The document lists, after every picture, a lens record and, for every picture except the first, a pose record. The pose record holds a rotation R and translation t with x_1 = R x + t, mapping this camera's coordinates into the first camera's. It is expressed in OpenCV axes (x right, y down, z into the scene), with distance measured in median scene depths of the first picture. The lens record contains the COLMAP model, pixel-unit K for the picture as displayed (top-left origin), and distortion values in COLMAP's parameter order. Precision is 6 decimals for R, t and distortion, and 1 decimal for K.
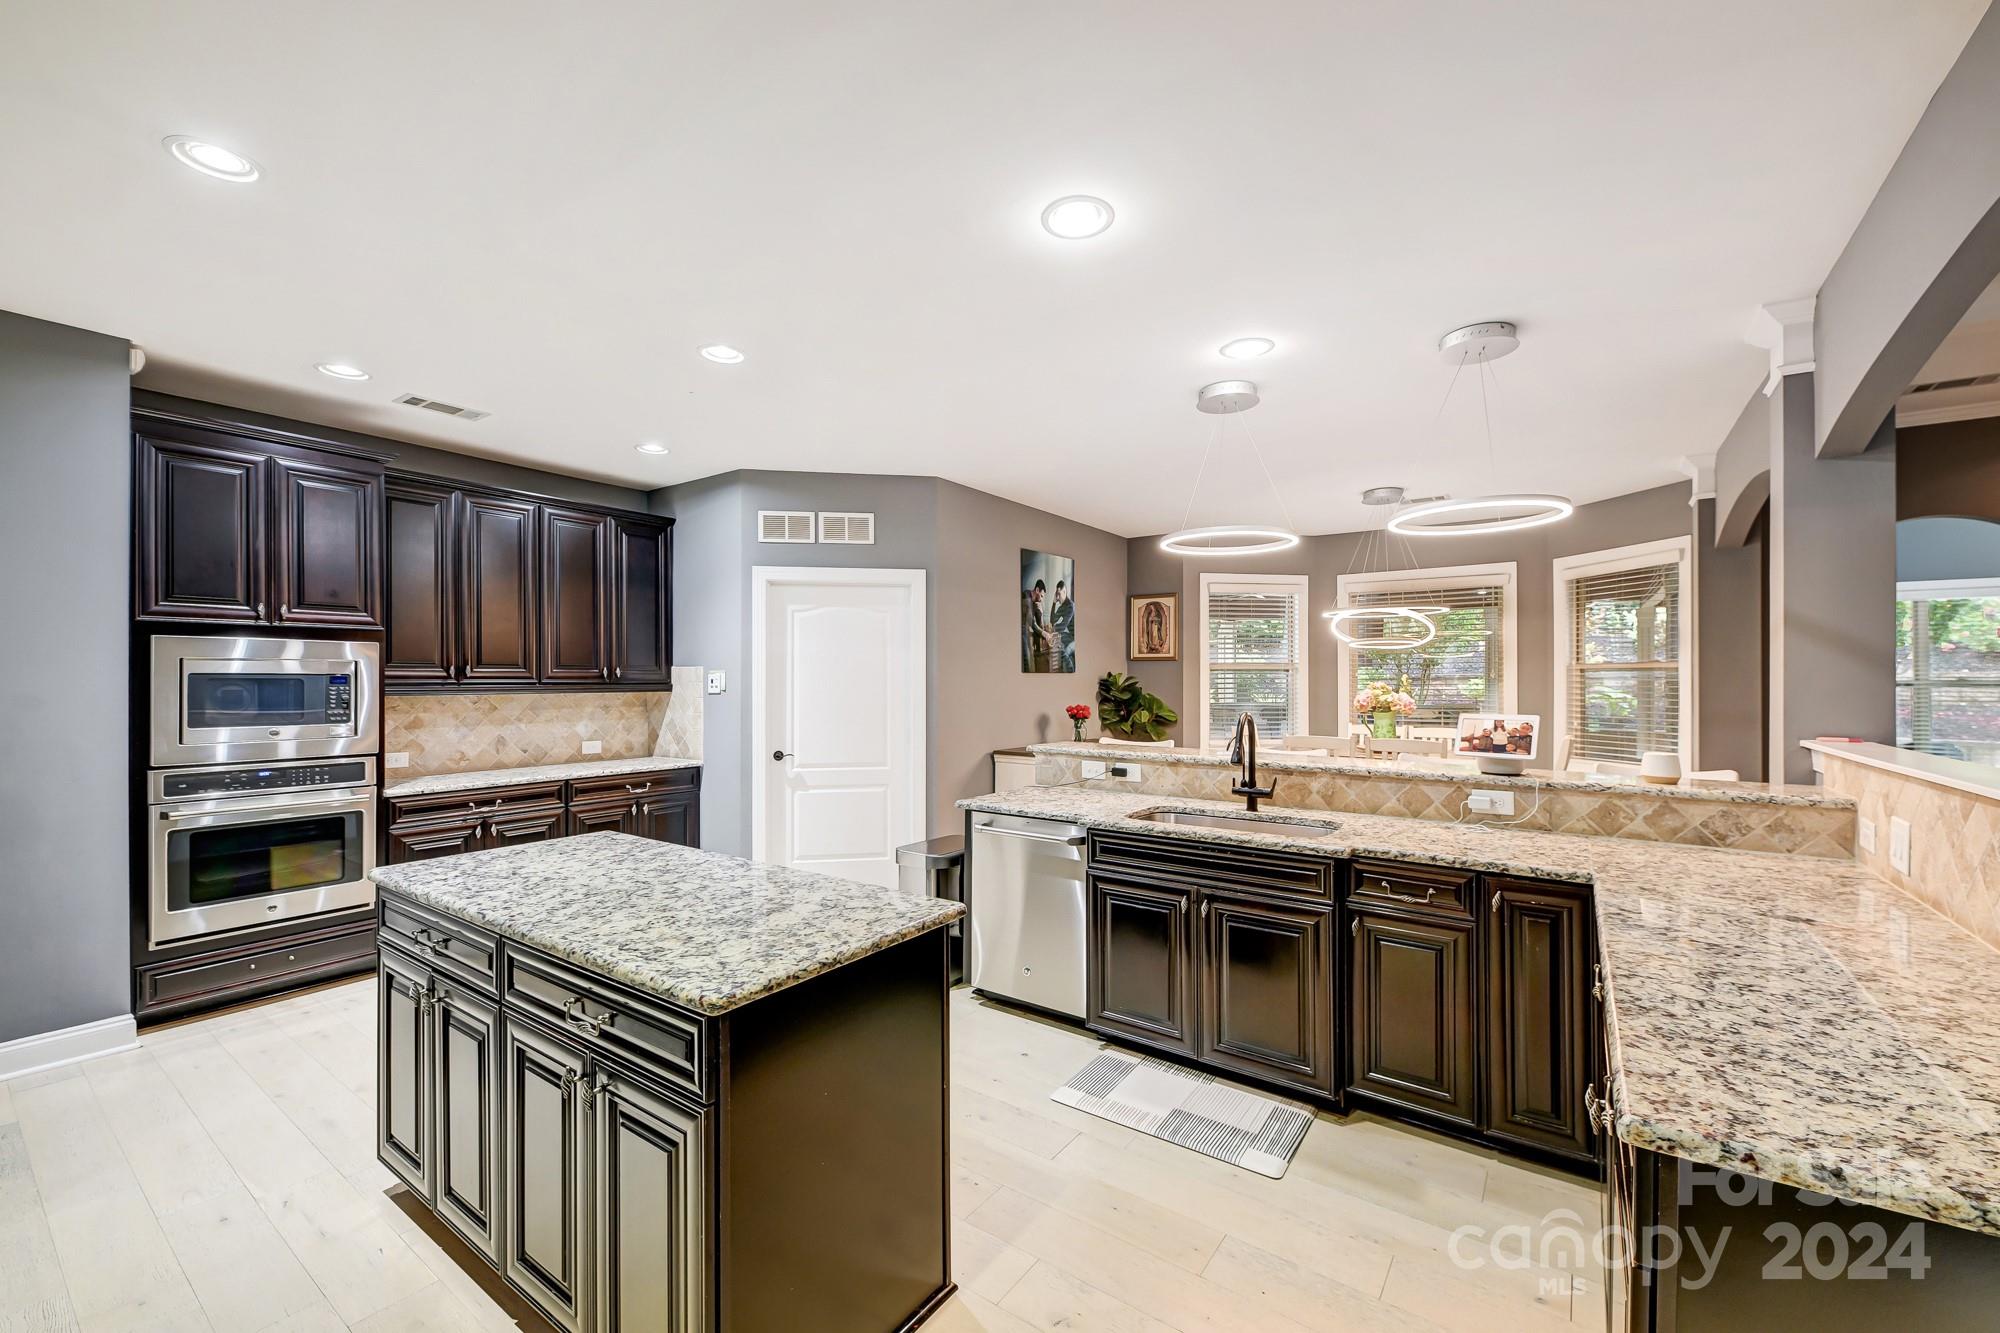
lens RADIAL K [[796.8, 0, 1000.1], [0, 796.8, 679.5], [0, 0, 1]] dist [-0.003394, -0.001233]
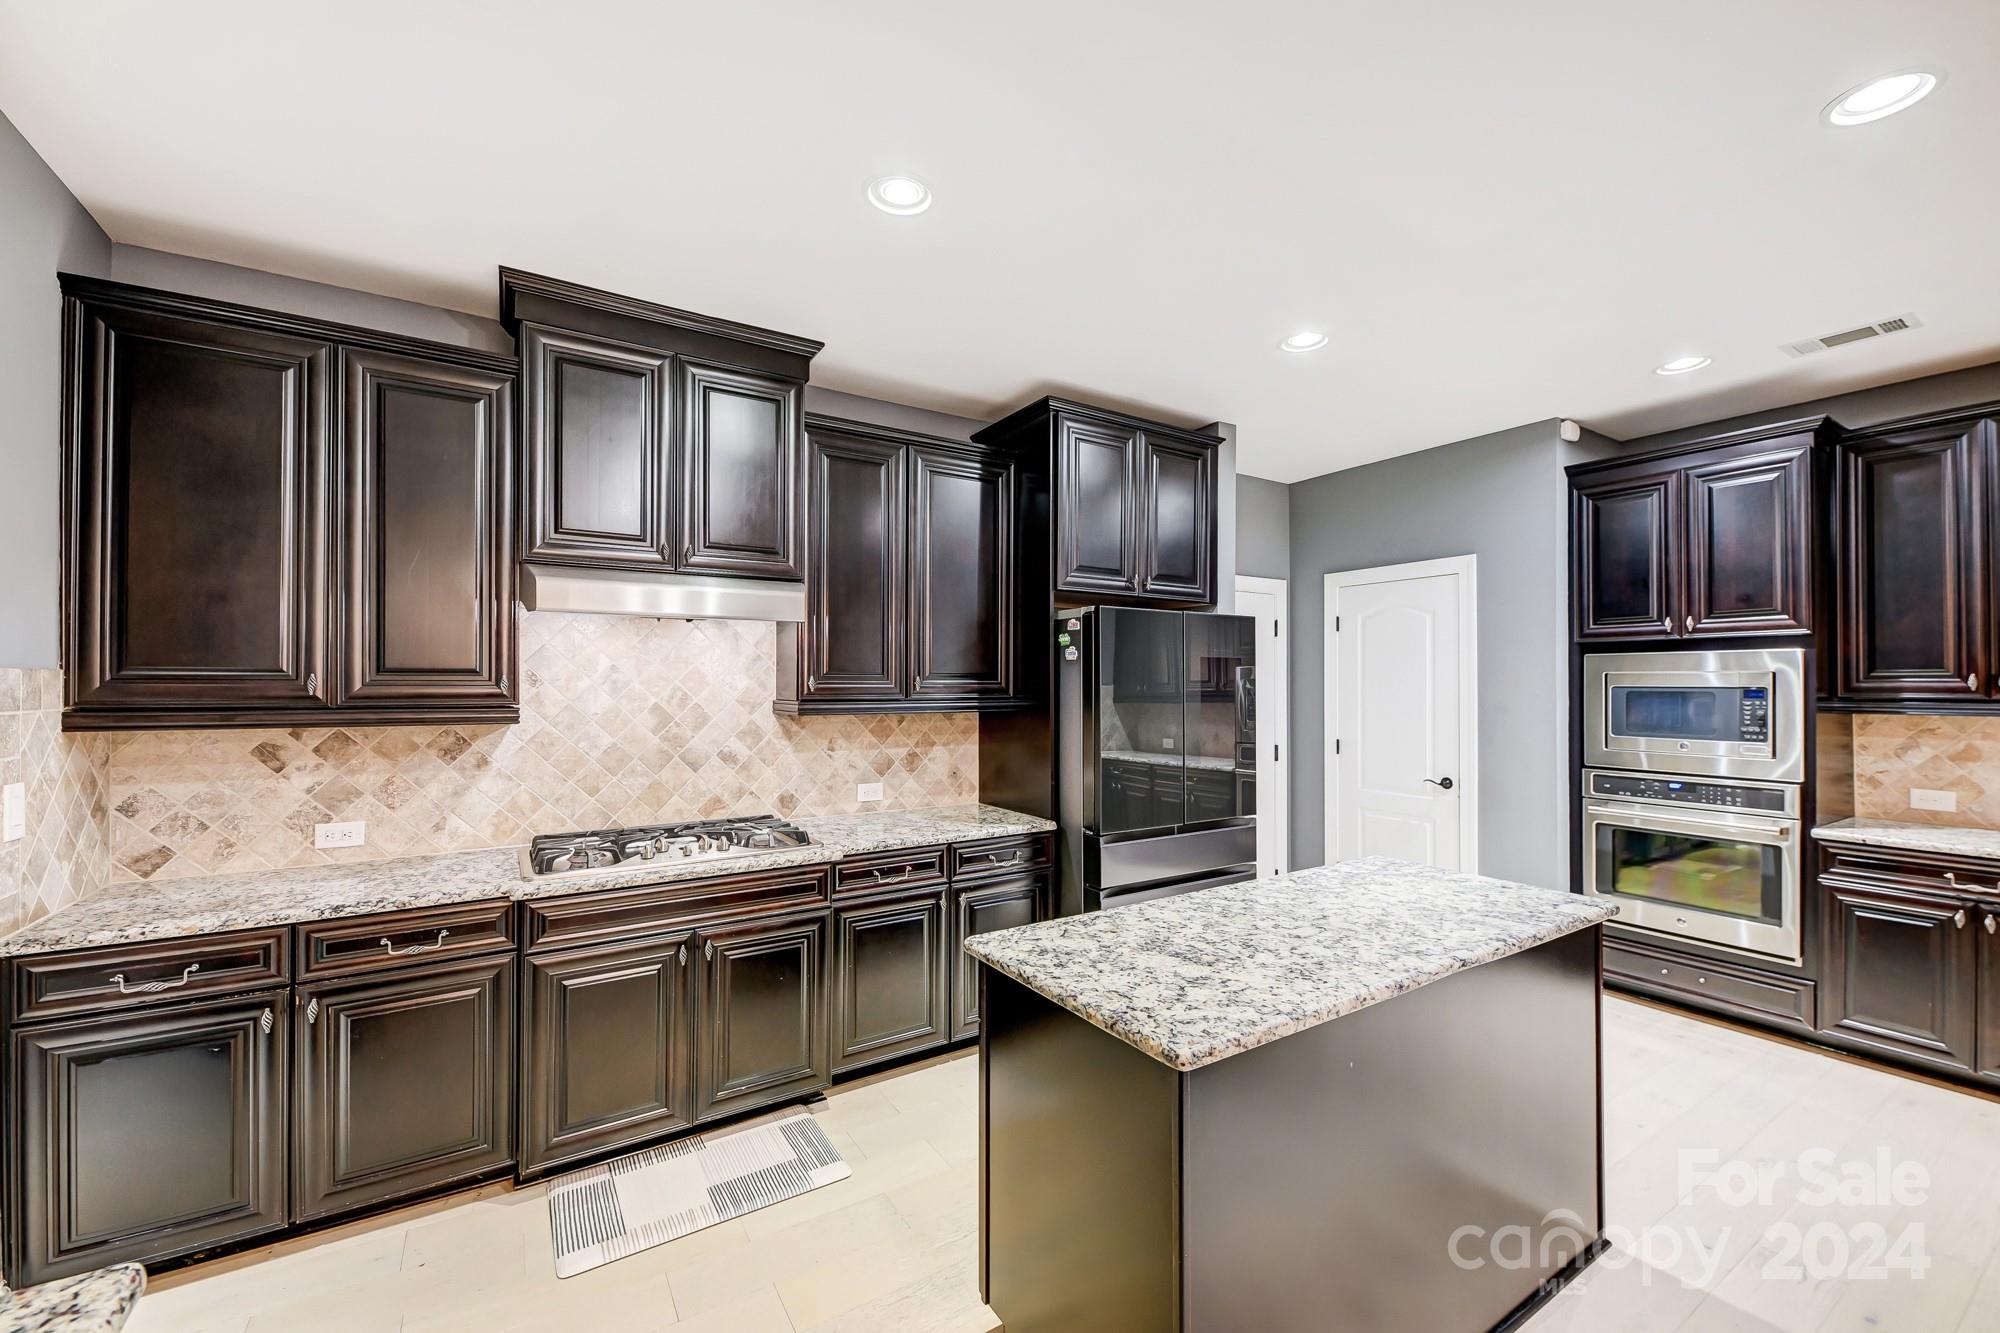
lens RADIAL K [[796.8, 0, 1006.1], [0, 796.8, 678.8], [0, 0, 1]] dist [-0.003394, -0.001233]
pose [[-0.375759, -0.004998, -0.926704, 0.328029], [0.001506, 0.999981, -0.006004, -0.012678], [0.926716, -0.003652, -0.375744, 0.588919]]
